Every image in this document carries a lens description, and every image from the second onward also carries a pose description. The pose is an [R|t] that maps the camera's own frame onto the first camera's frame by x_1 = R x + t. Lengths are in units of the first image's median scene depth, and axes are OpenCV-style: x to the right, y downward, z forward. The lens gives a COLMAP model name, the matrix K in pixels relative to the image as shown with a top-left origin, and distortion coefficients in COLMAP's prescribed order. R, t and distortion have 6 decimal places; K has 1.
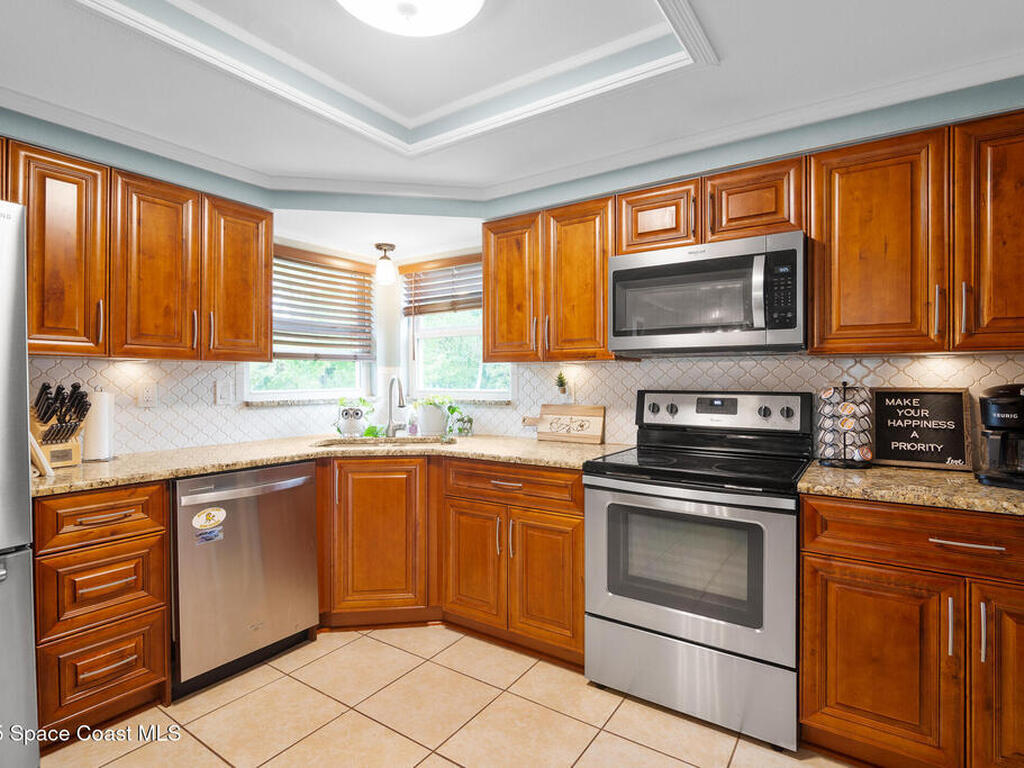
lens RADIAL K [[531.7, 0, 514.1], [0, 531.7, 382.1], [0, 0, 1]] dist [0.005471, -0.000183]
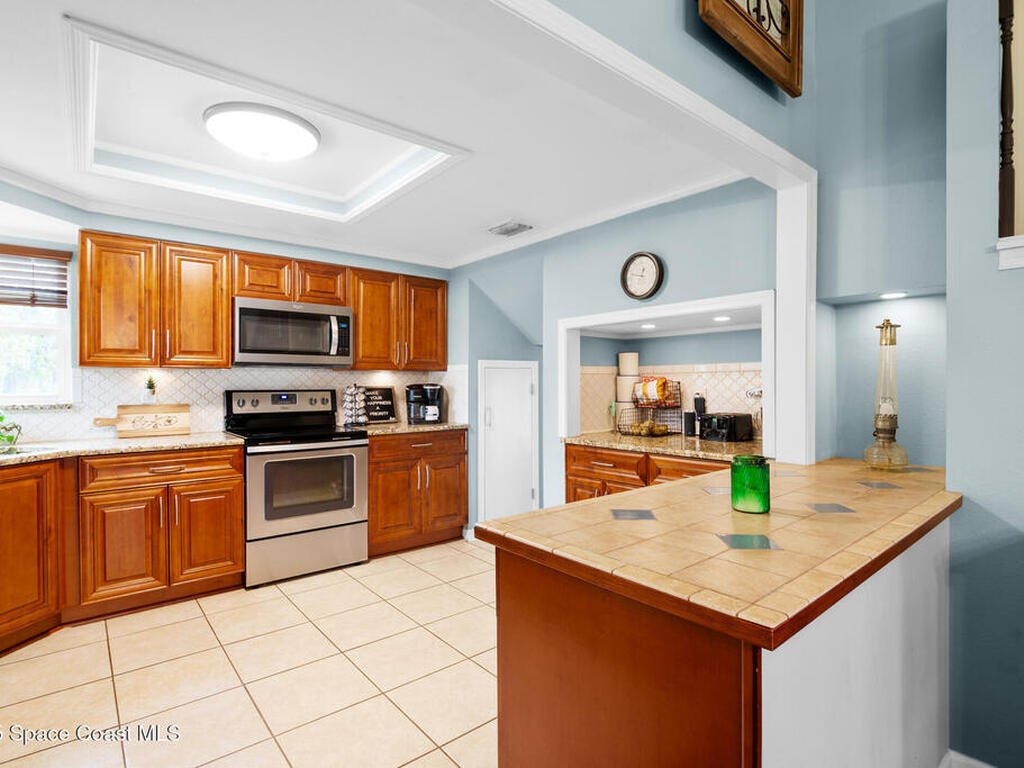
lens RADIAL K [[531.7, 0, 519.1], [0, 531.7, 387.9], [0, 0, 1]] dist [0.005471, -0.000183]
pose [[0.274560, -0.009651, 0.961522, -1.069920], [0.006604, 0.999945, 0.008151, 0.003274], [-0.961547, 0.004112, 0.274609, -0.124543]]
